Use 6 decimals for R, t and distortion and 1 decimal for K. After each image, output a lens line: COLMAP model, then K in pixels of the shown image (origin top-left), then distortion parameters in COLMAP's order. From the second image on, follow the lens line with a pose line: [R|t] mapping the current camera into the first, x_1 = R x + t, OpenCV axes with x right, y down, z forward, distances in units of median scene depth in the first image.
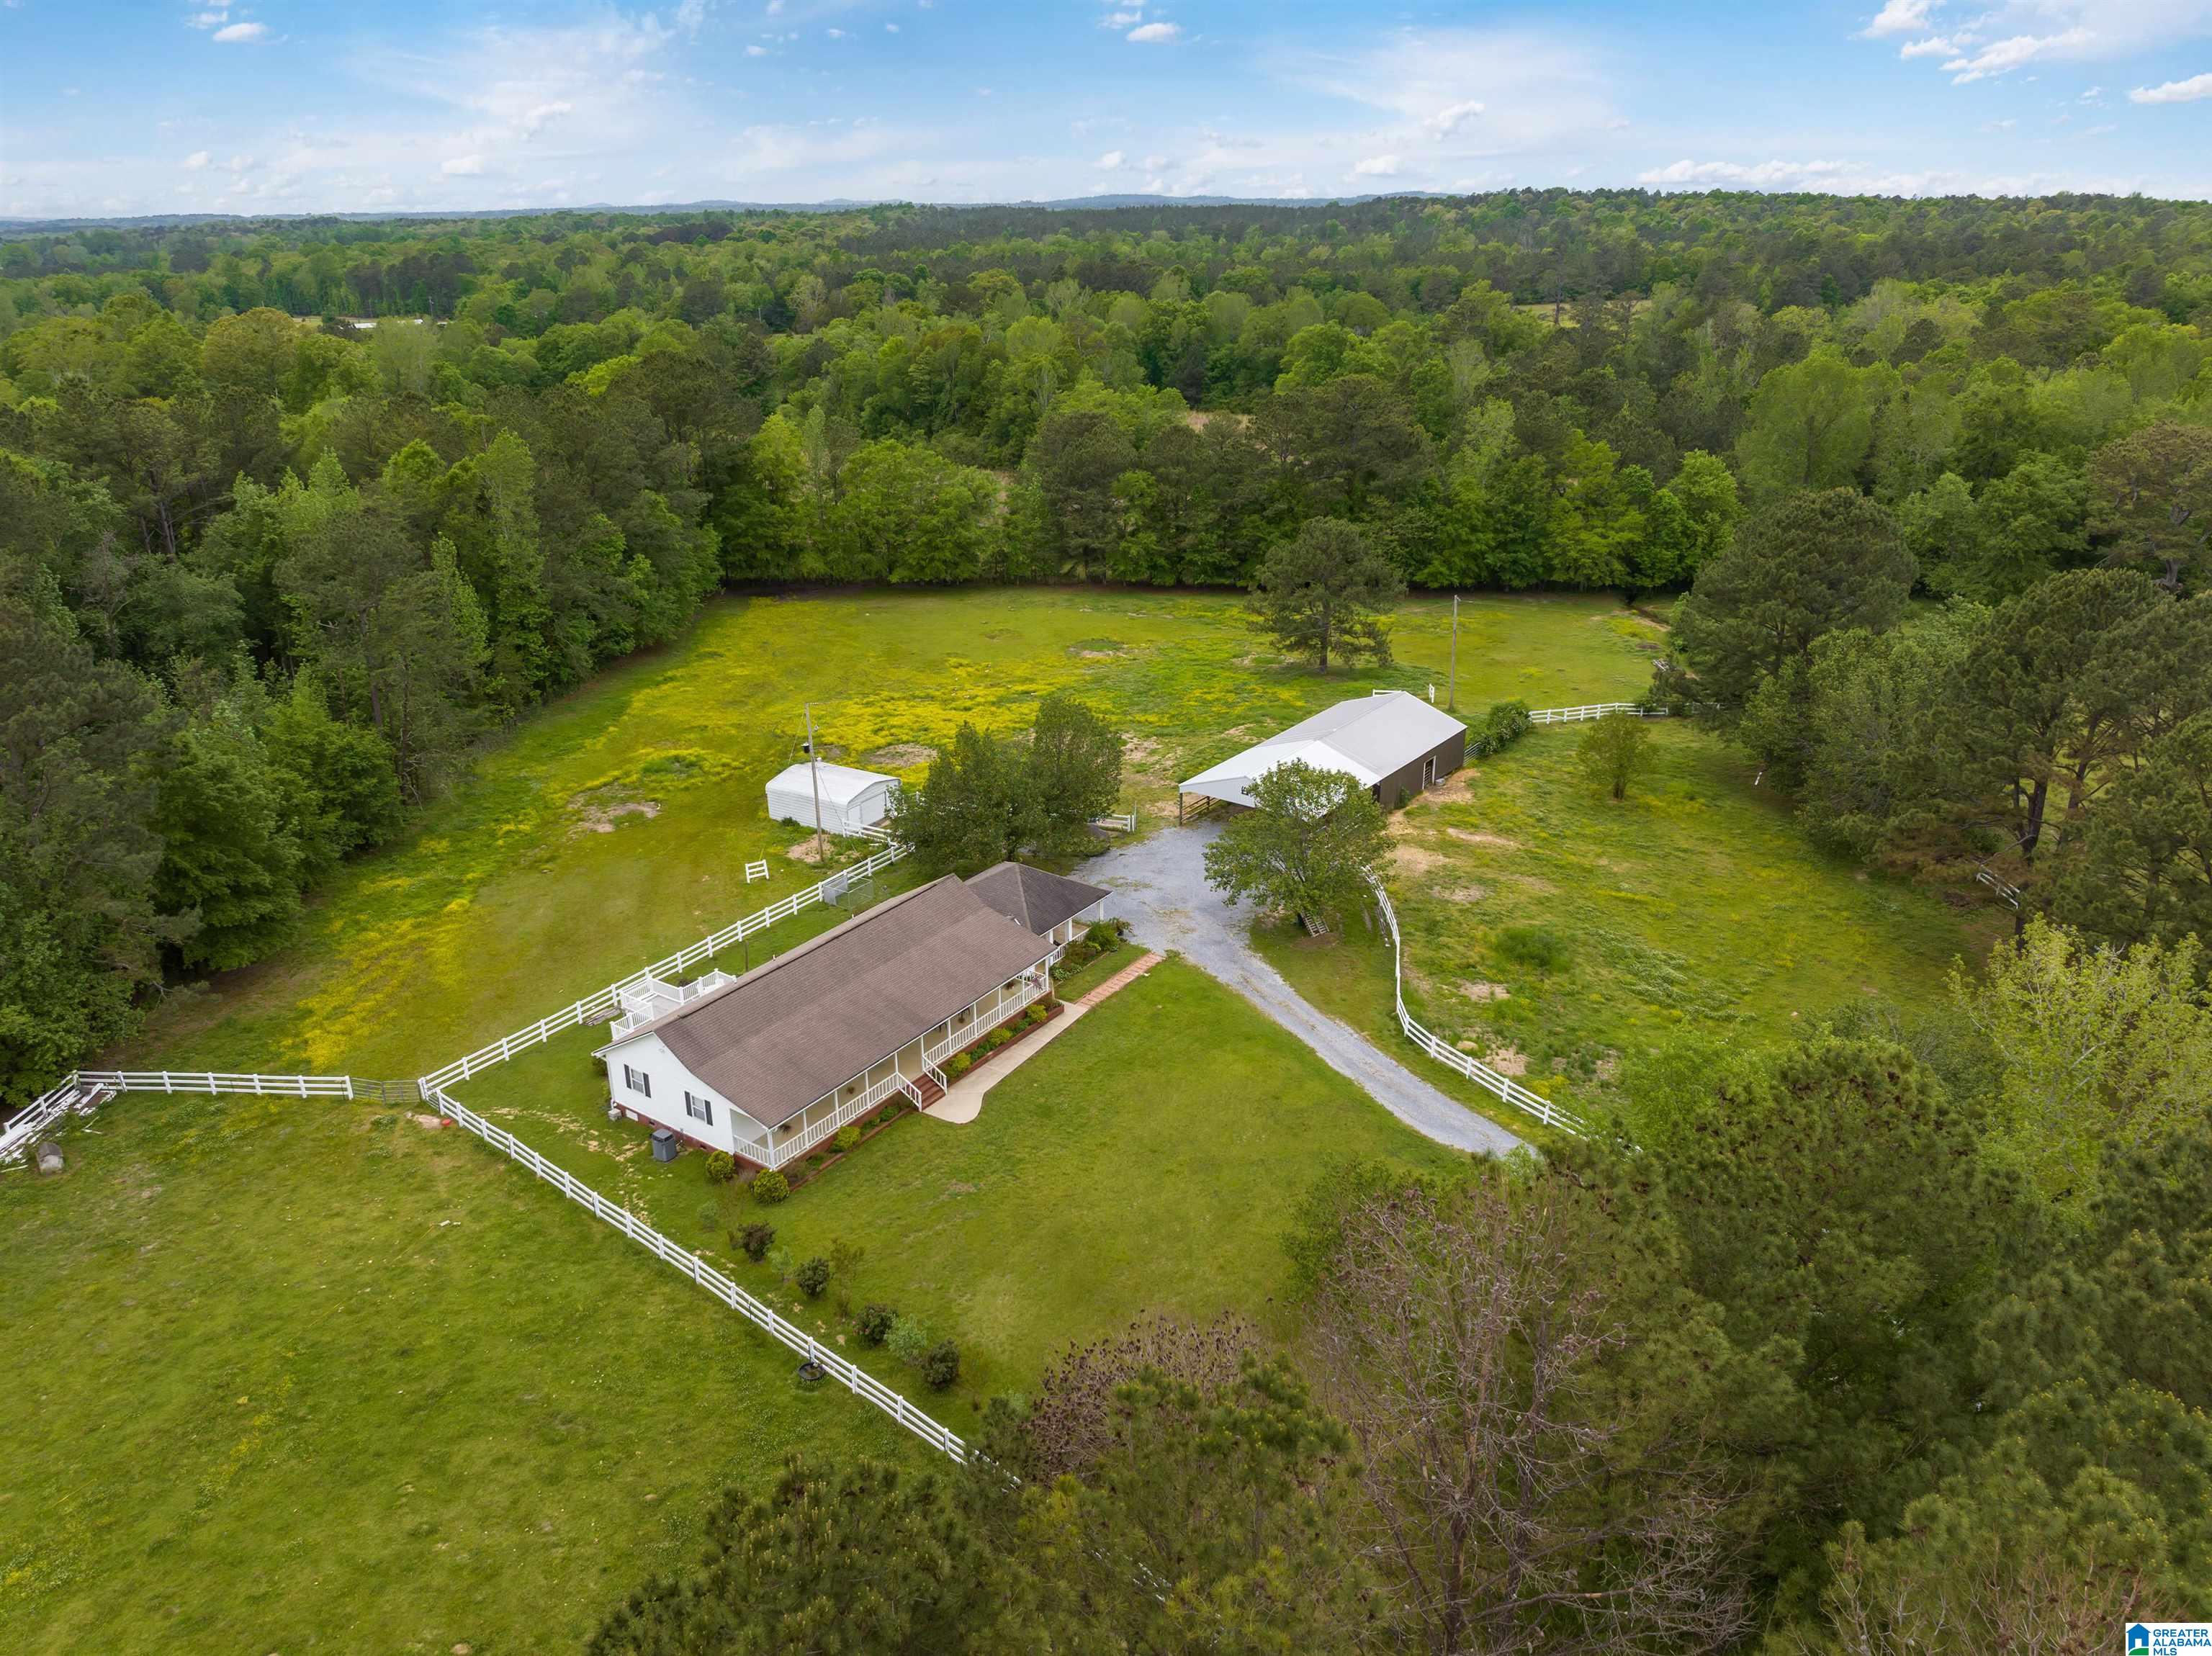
lens RADIAL K [[1548.4, 0, 1106.2], [0, 1548.4, 831.5], [0, 0, 1]] dist [-0.054916, 0.025832]
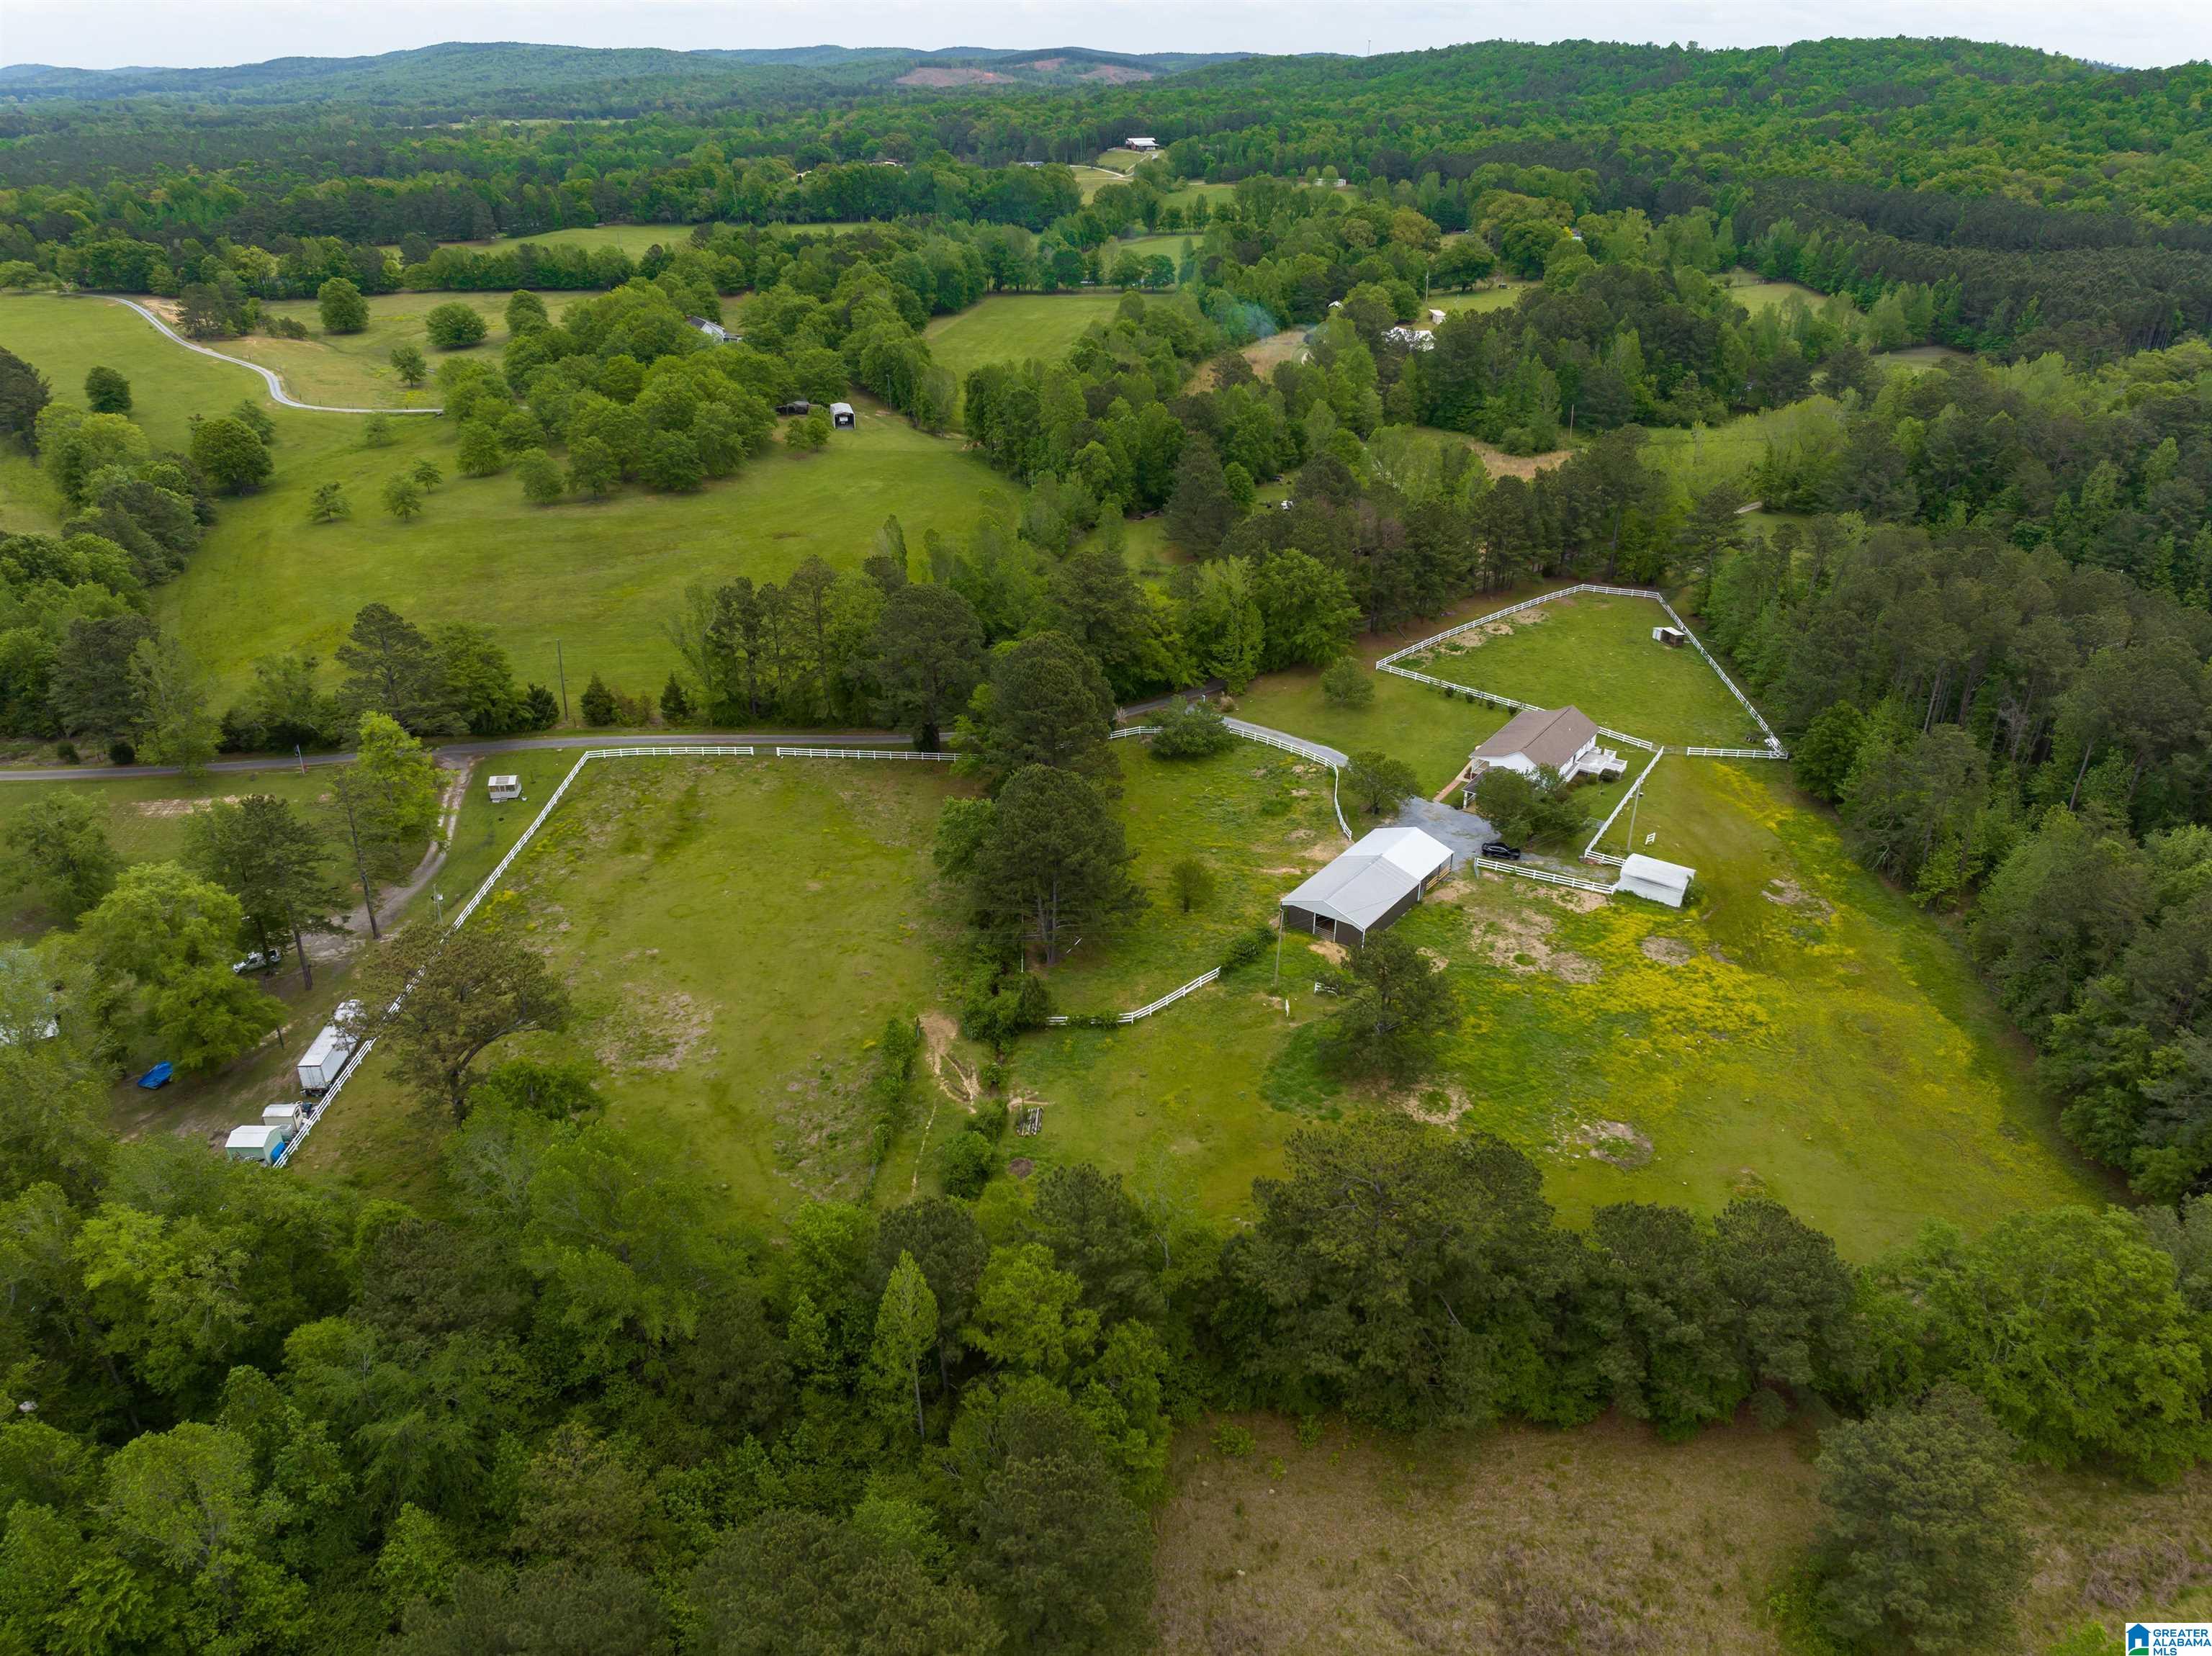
lens RADIAL K [[1548.4, 0, 1095.5], [0, 1548.4, 841.3], [0, 0, 1]] dist [-0.054916, 0.025832]
pose [[-0.999982, -0.004434, 0.004001, 0.331876], [0.000097, 0.657847, 0.753152, -1.008593], [-0.005972, 0.753139, -0.657835, 1.584790]]
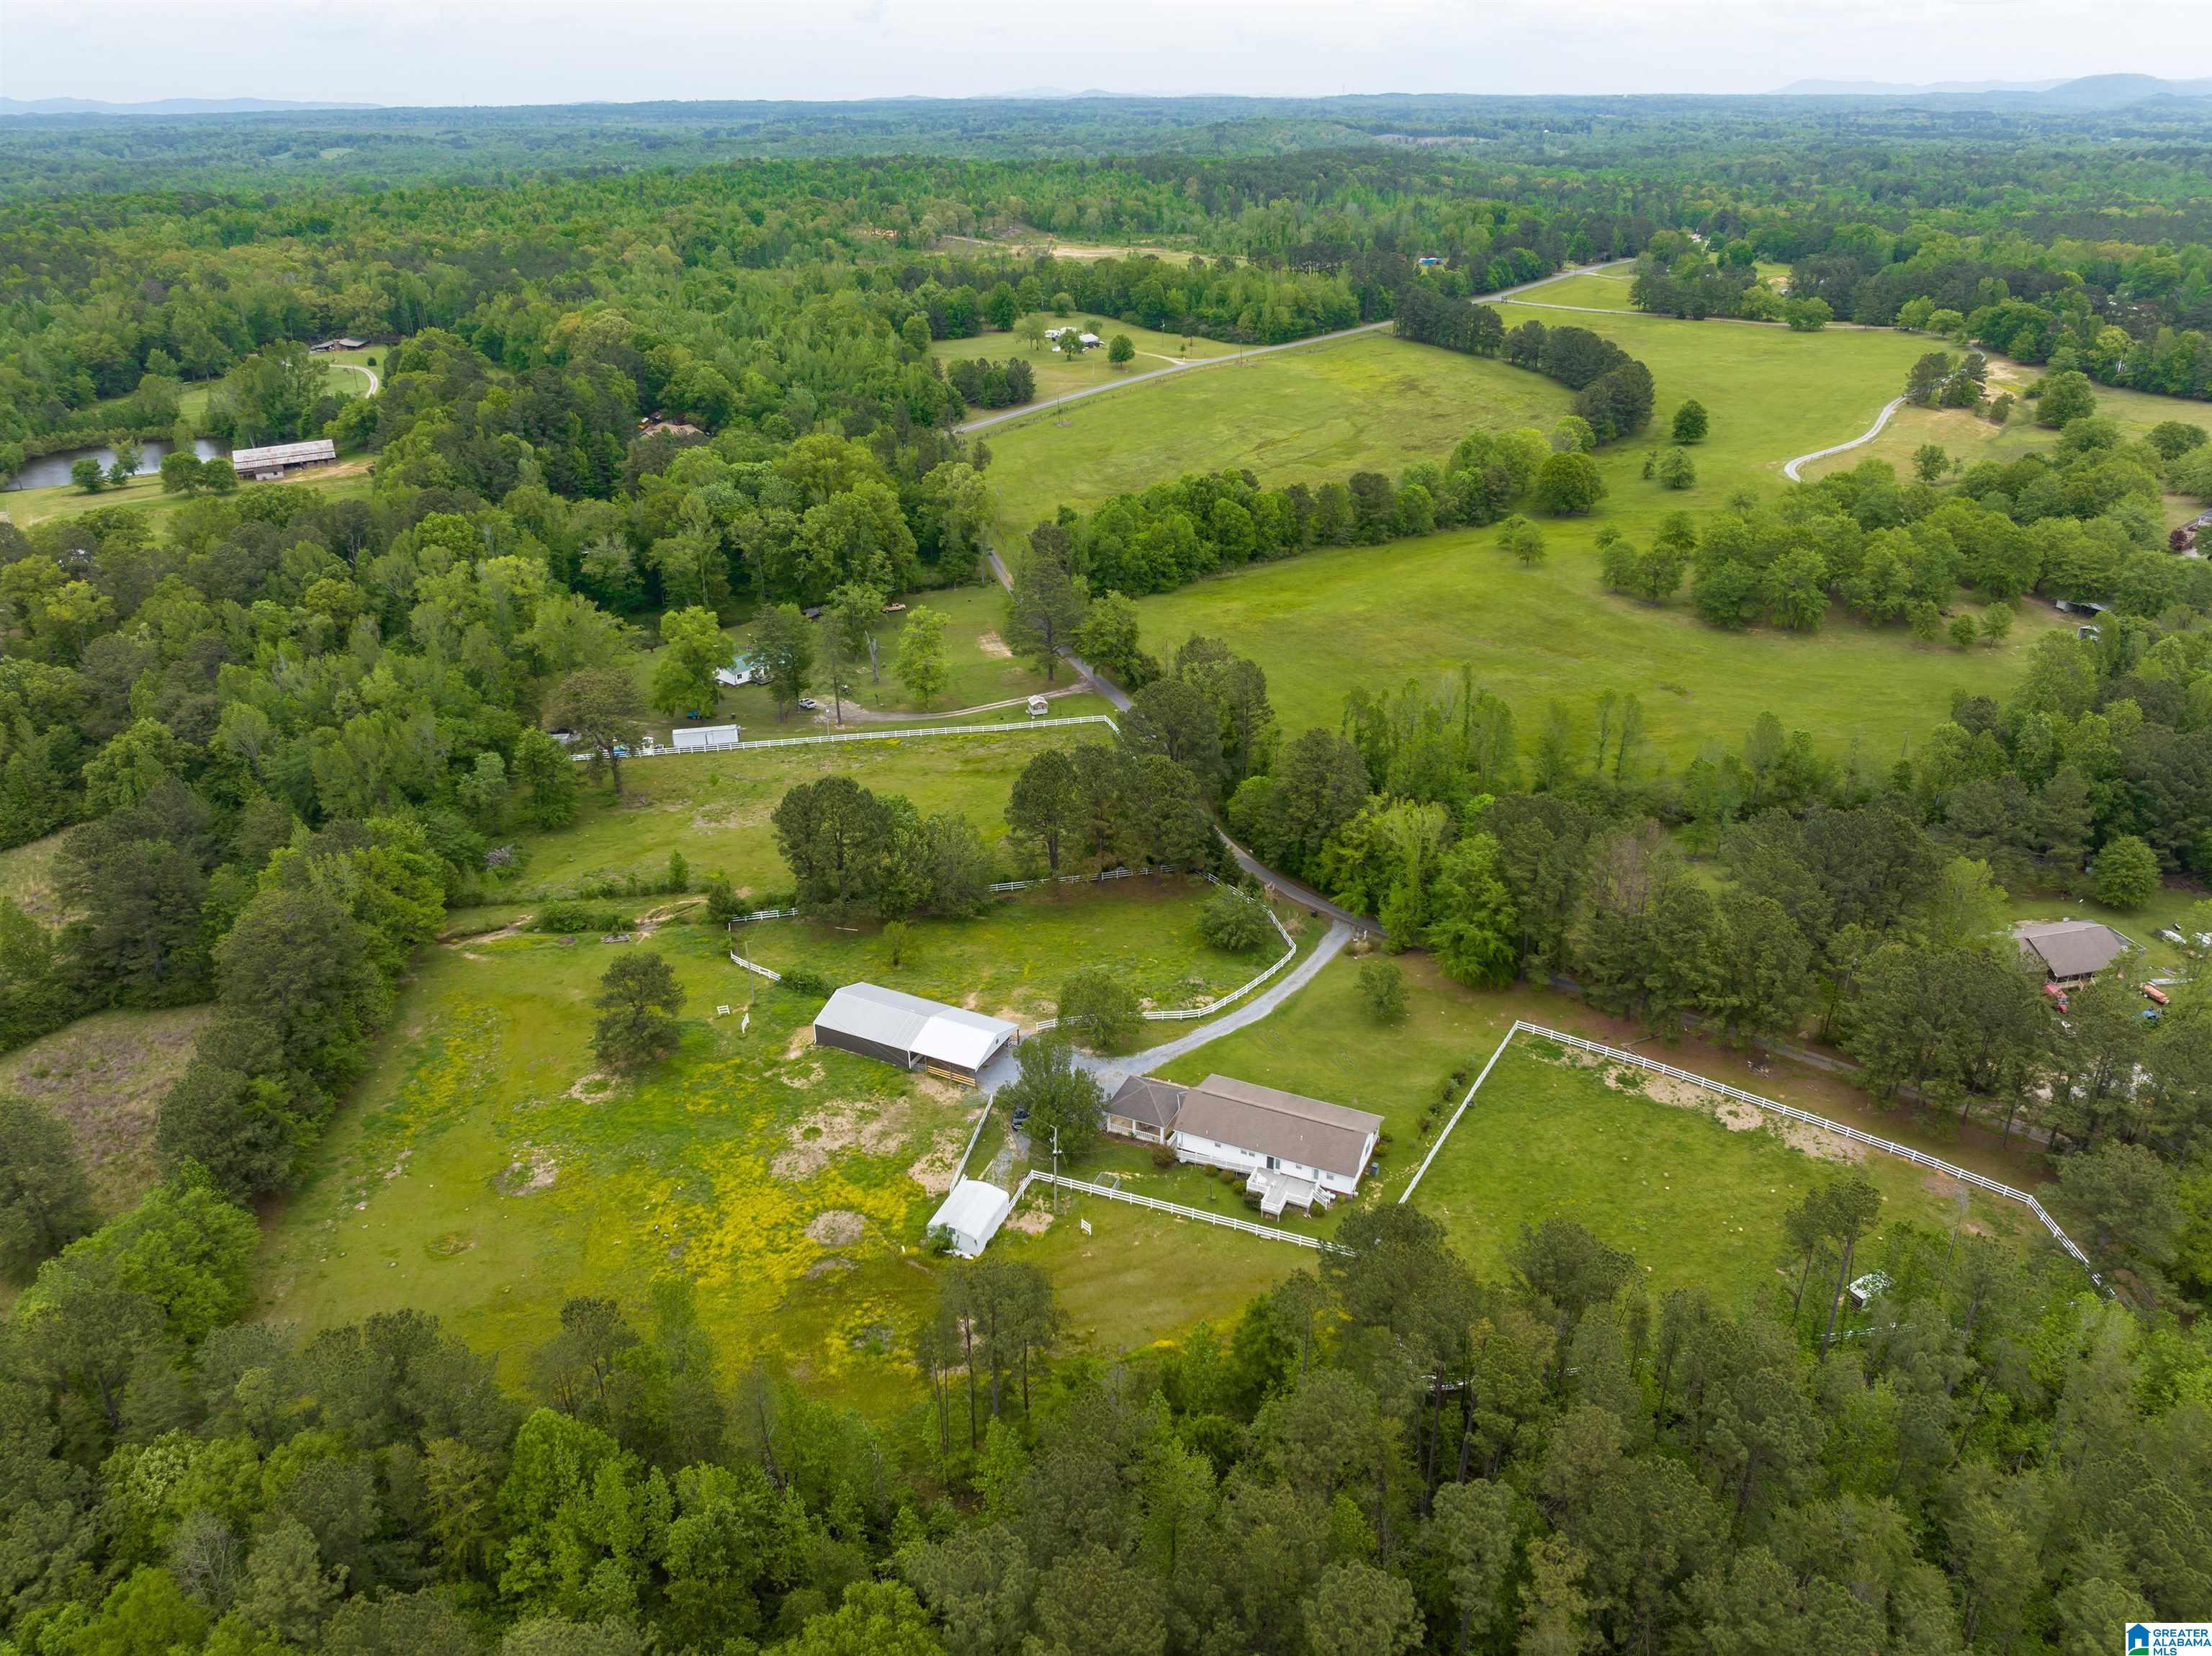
lens RADIAL K [[1548.4, 0, 1110.7], [0, 1548.4, 826.7], [0, 0, 1]] dist [-0.054916, 0.025832]
pose [[-0.172027, -0.421841, 0.890200, -1.028544], [0.376521, 0.806901, 0.455129, -0.717605], [-0.910296, 0.413474, 0.020024, 0.524045]]
